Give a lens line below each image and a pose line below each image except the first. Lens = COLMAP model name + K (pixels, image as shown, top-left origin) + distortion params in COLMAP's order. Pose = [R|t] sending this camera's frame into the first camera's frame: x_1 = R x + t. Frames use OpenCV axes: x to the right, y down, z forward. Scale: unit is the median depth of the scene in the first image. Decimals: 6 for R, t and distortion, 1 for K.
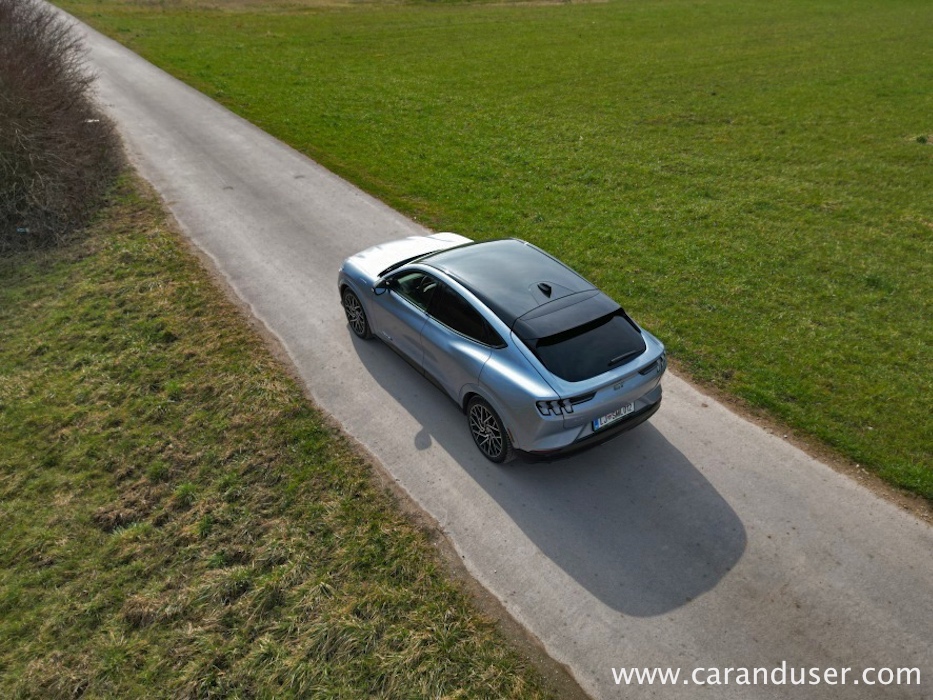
lens RADIAL K [[653.4, 0, 461.1], [0, 653.4, 348.1], [0, 0, 1]] dist [0.040406, -0.026600]
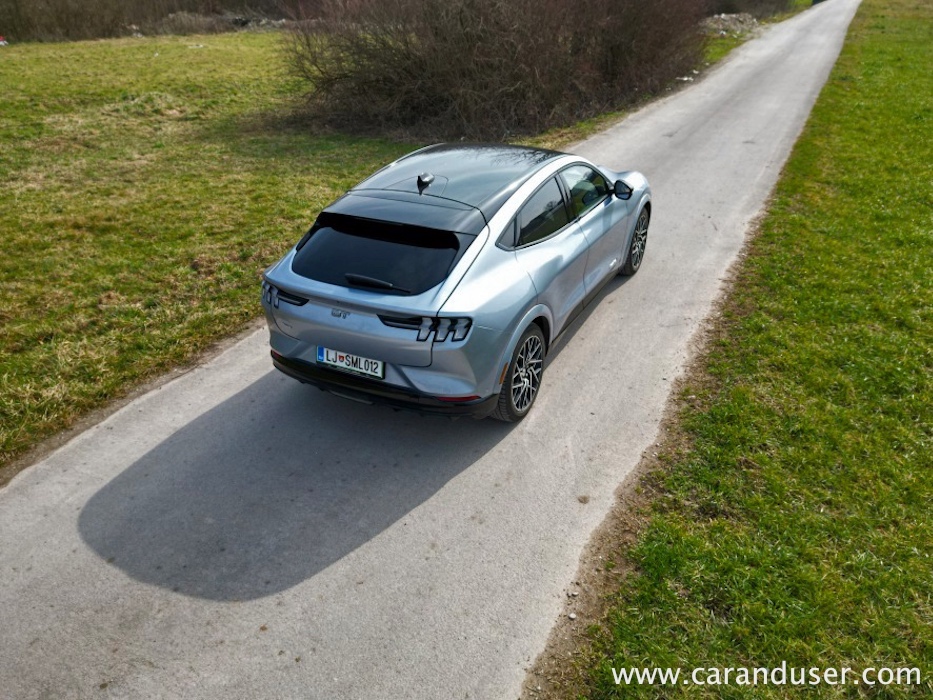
lens RADIAL K [[653.4, 0, 465.3], [0, 653.4, 352.0], [0, 0, 1]] dist [0.040406, -0.026600]
pose [[0.482873, 0.435841, -0.759524, 0.795403], [-0.452810, 0.866659, 0.209441, -0.101029], [0.749531, 0.242787, 0.615839, 0.663352]]
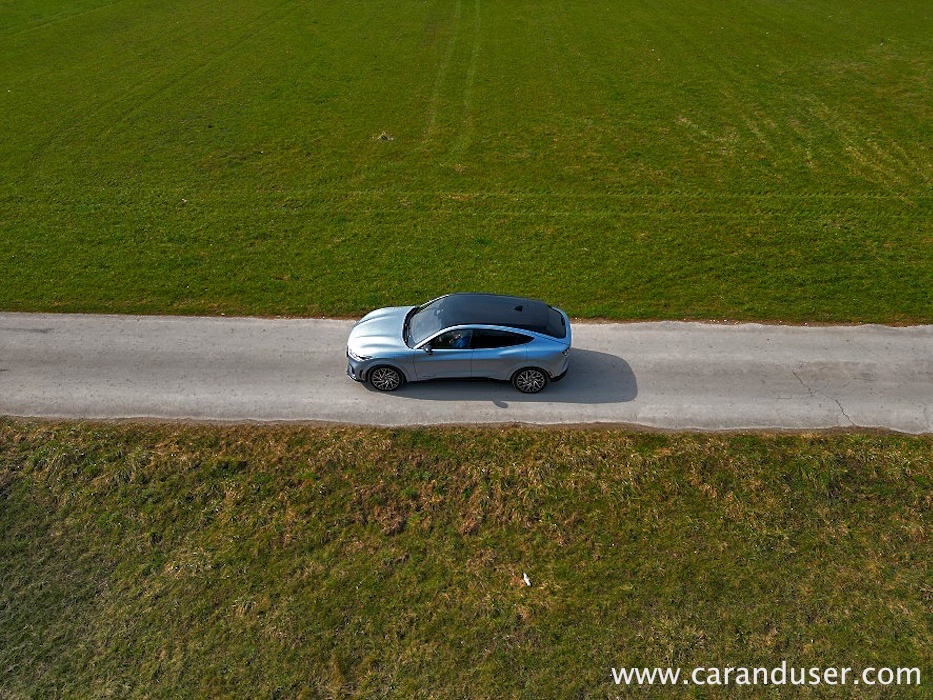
lens RADIAL K [[653.4, 0, 465.7], [0, 653.4, 348.7], [0, 0, 1]] dist [0.040406, -0.026600]
pose [[0.567820, -0.462479, 0.680951, -1.423816], [0.418337, 0.874583, 0.245152, -0.520131], [-0.708925, 0.145665, 0.690077, -0.414140]]
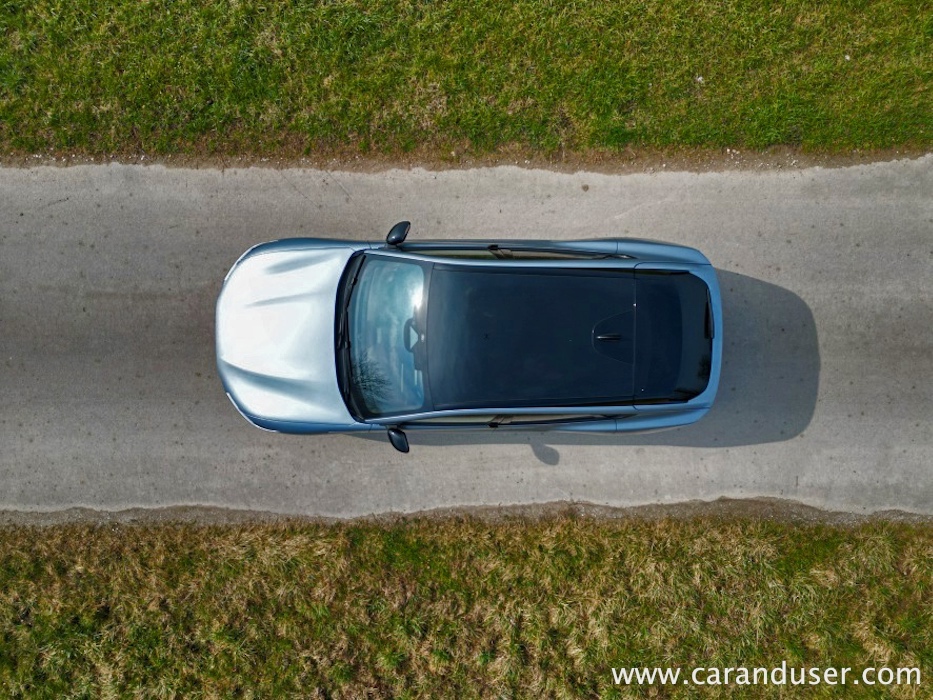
lens RADIAL K [[653.4, 0, 467.0], [0, 653.4, 351.2], [0, 0, 1]] dist [0.040406, -0.026600]
pose [[0.549962, -0.835188, 0.001957, 0.087770], [0.424097, 0.281280, 0.860827, -0.867292], [-0.719502, -0.472592, 0.508894, 0.616777]]
